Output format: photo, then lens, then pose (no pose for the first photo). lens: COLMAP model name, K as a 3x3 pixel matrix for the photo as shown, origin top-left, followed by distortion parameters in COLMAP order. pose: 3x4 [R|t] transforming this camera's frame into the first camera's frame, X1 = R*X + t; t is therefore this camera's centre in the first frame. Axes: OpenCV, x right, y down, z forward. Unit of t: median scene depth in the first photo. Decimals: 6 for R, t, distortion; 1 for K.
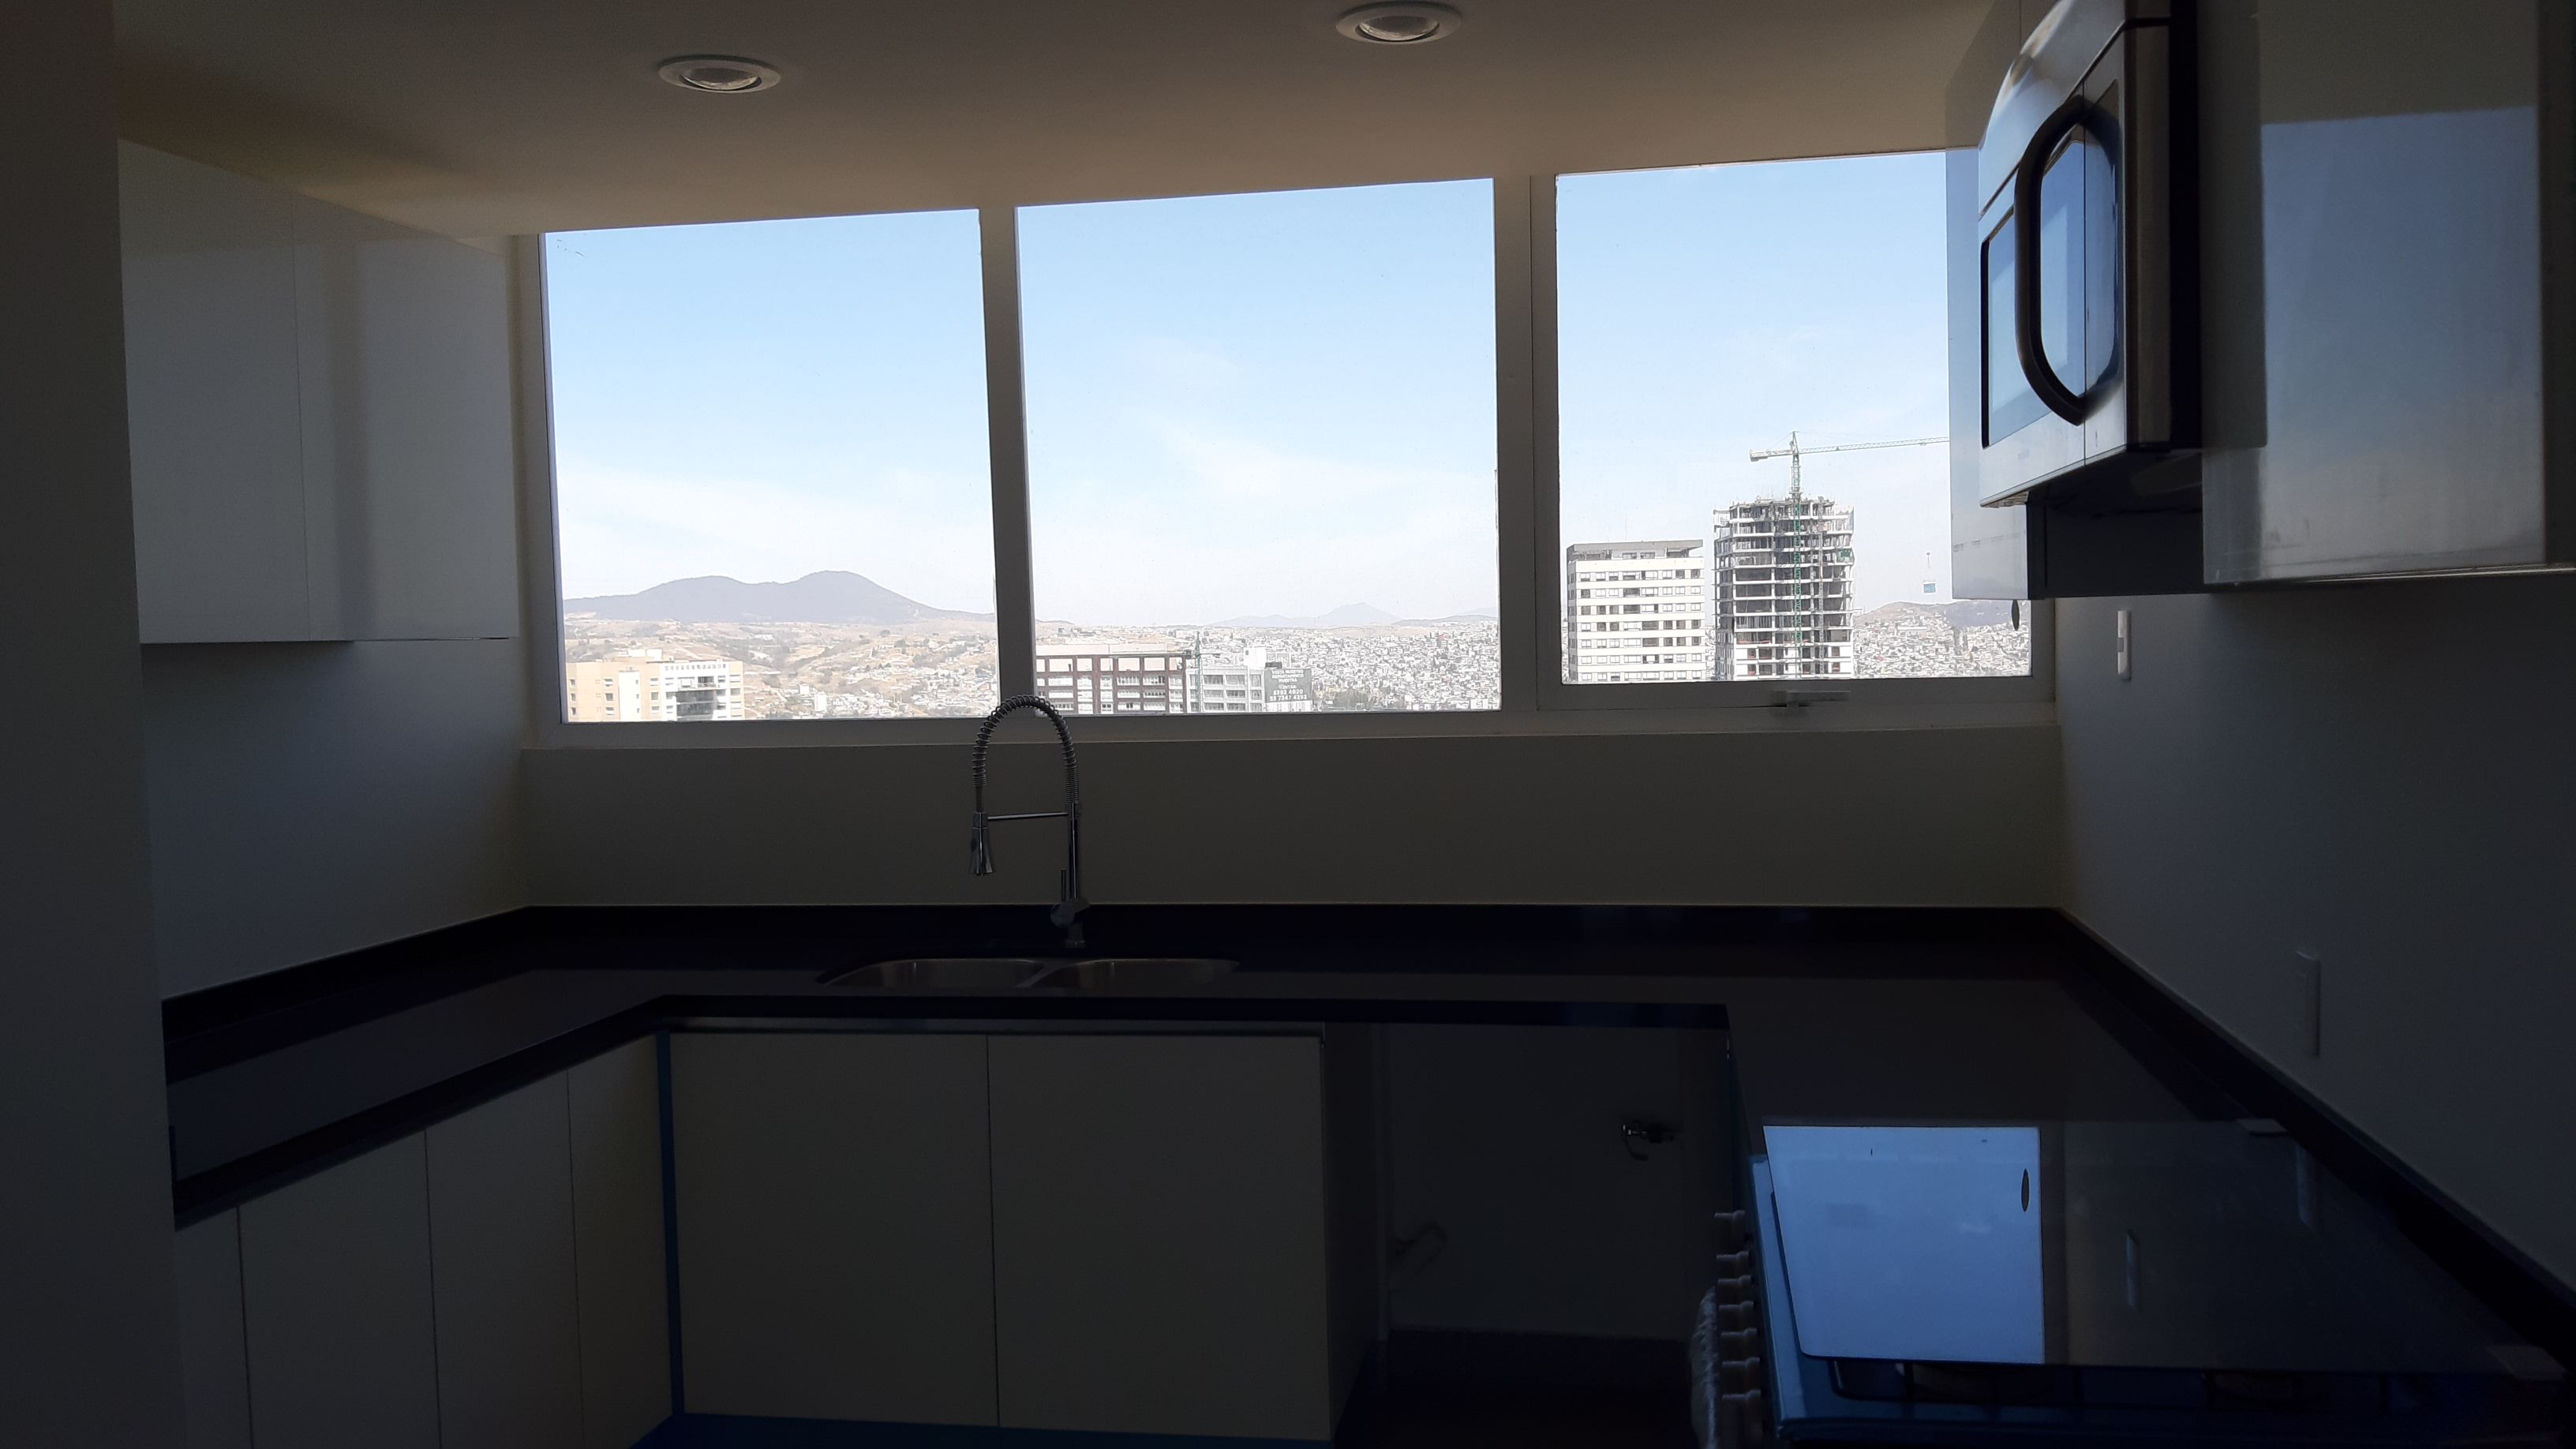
lens RADIAL K [[2012.6, 0, 1249.6], [0, 2012.6, 720.9], [0, 0, 1]] dist [0.150003, -0.303580]
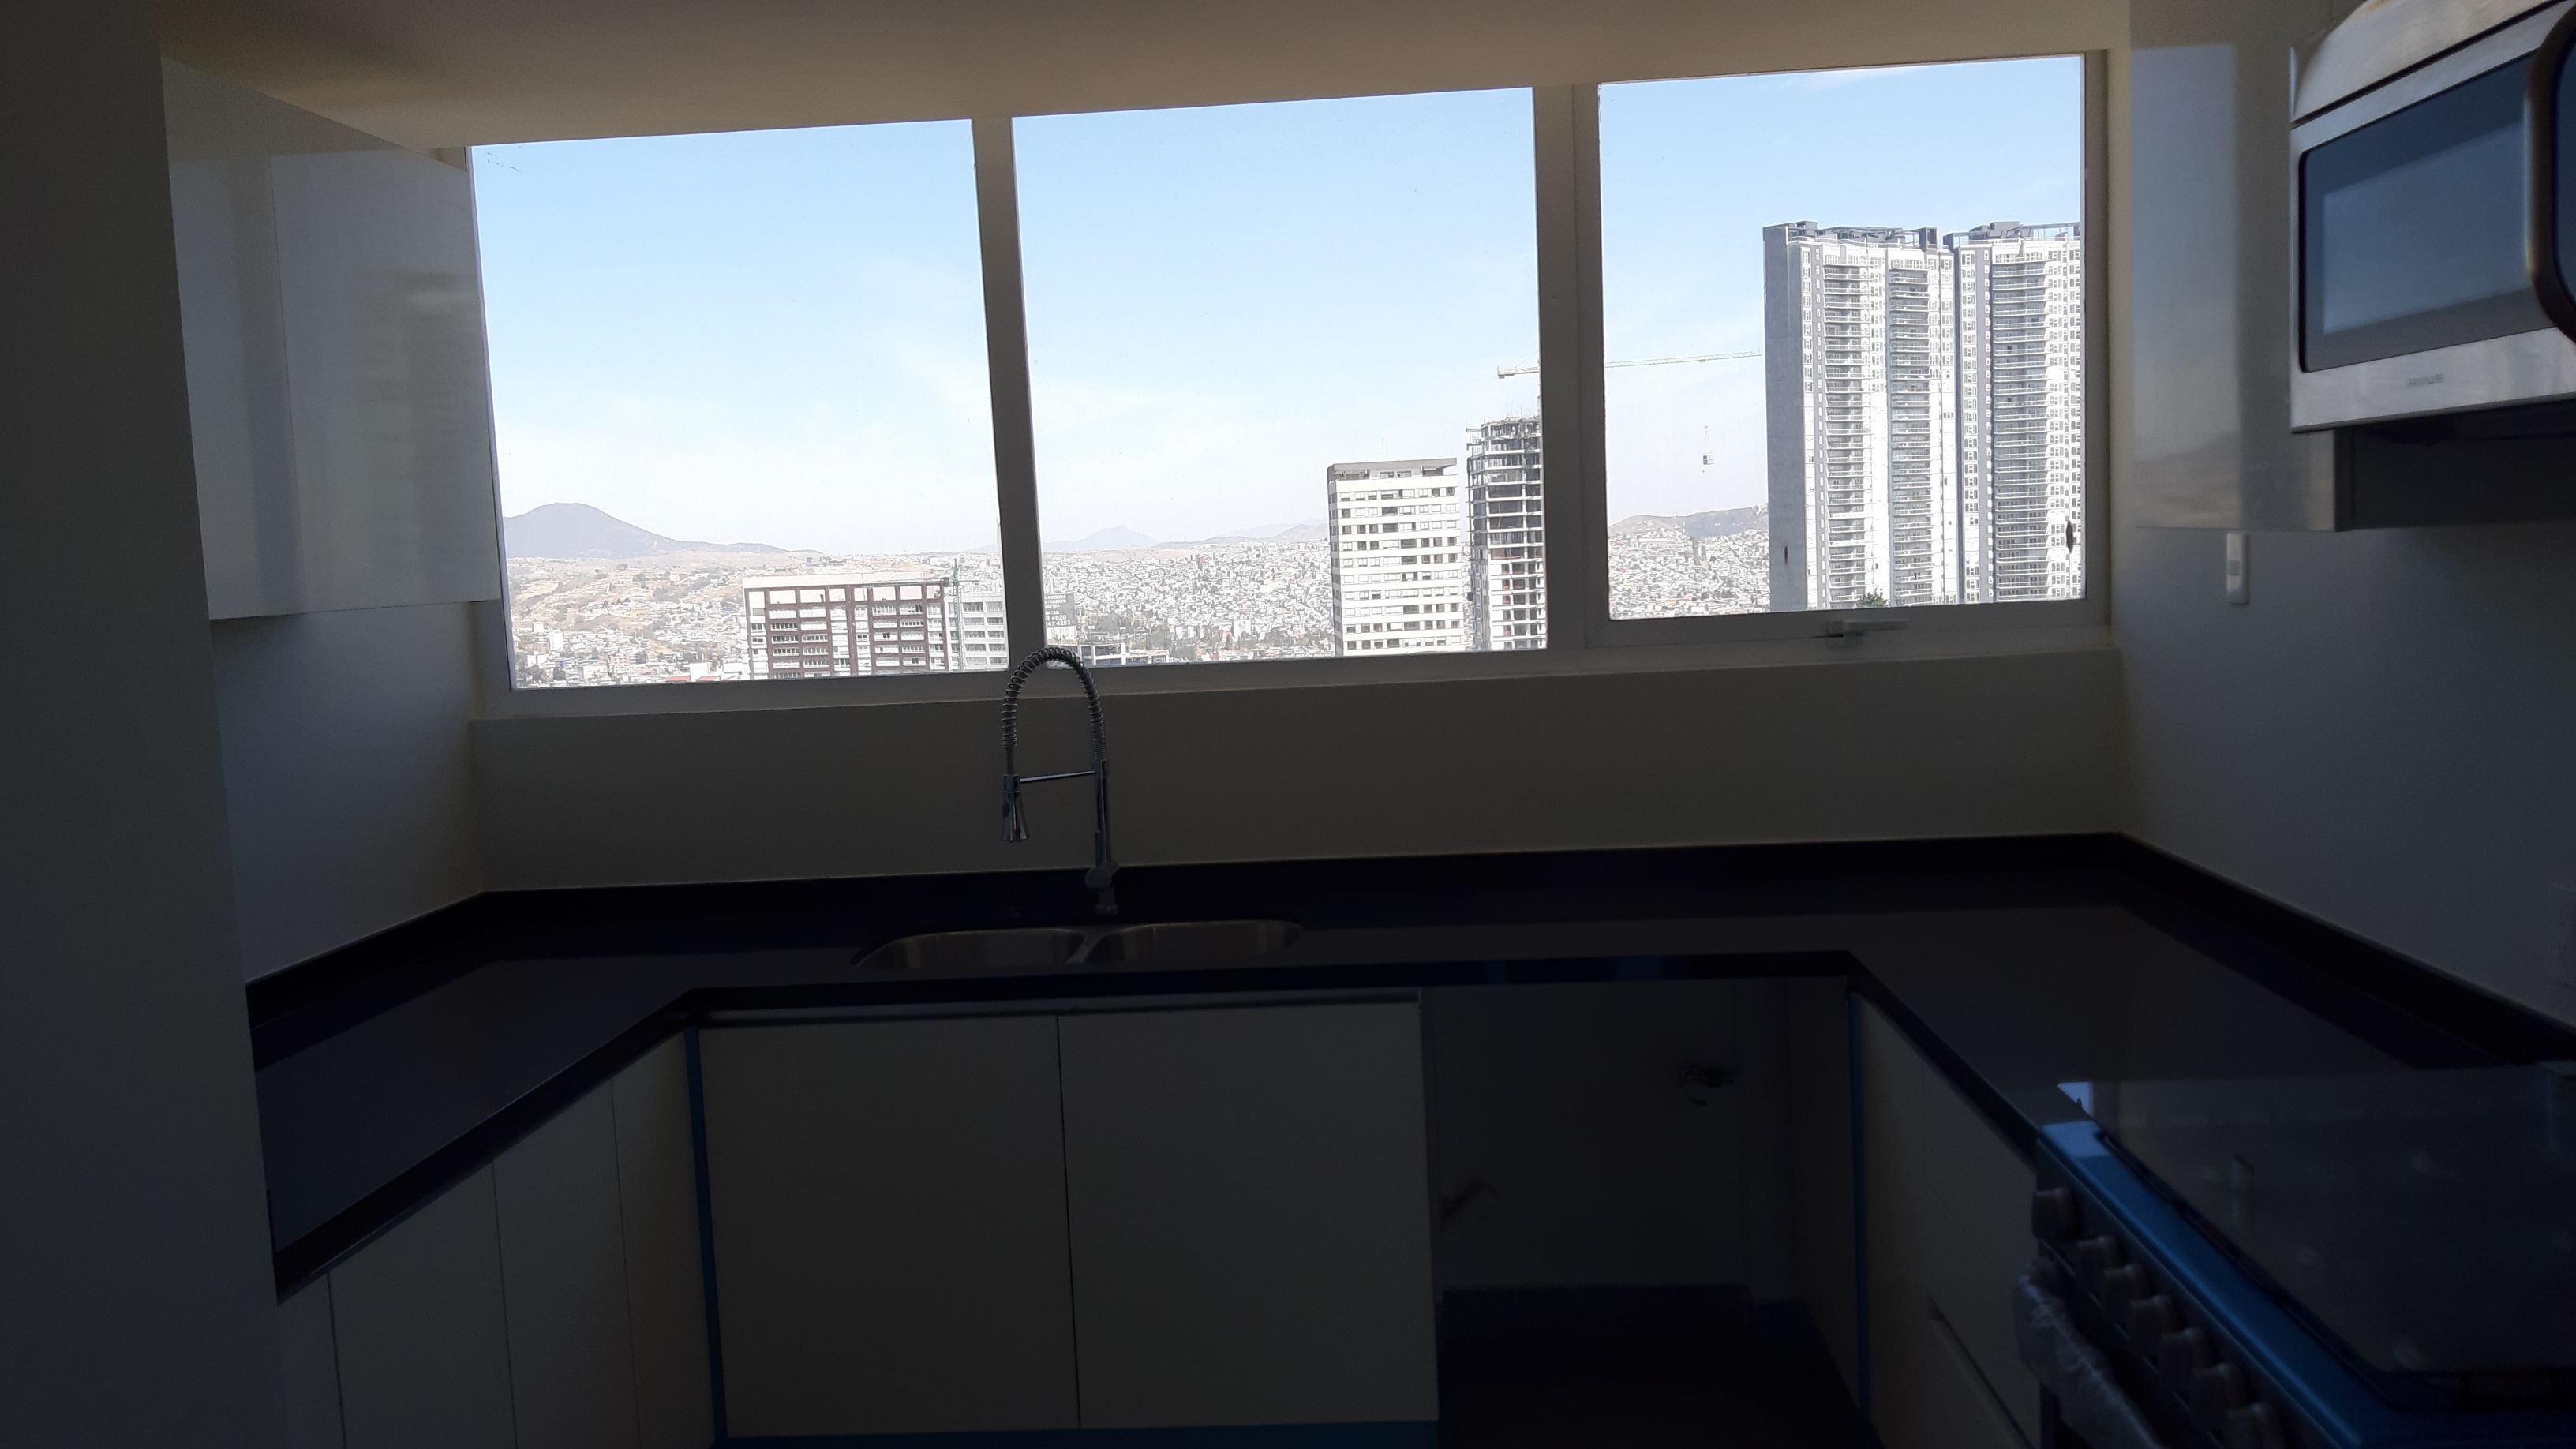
lens RADIAL K [[2012.6, 0, 1249.6], [0, 2012.6, 720.9], [0, 0, 1]] dist [0.150003, -0.303580]
pose [[0.992662, -0.032340, 0.116521, -0.116560], [0.027919, 0.998835, 0.039371, -0.011597], [-0.117659, -0.035829, 0.992408, 0.056947]]
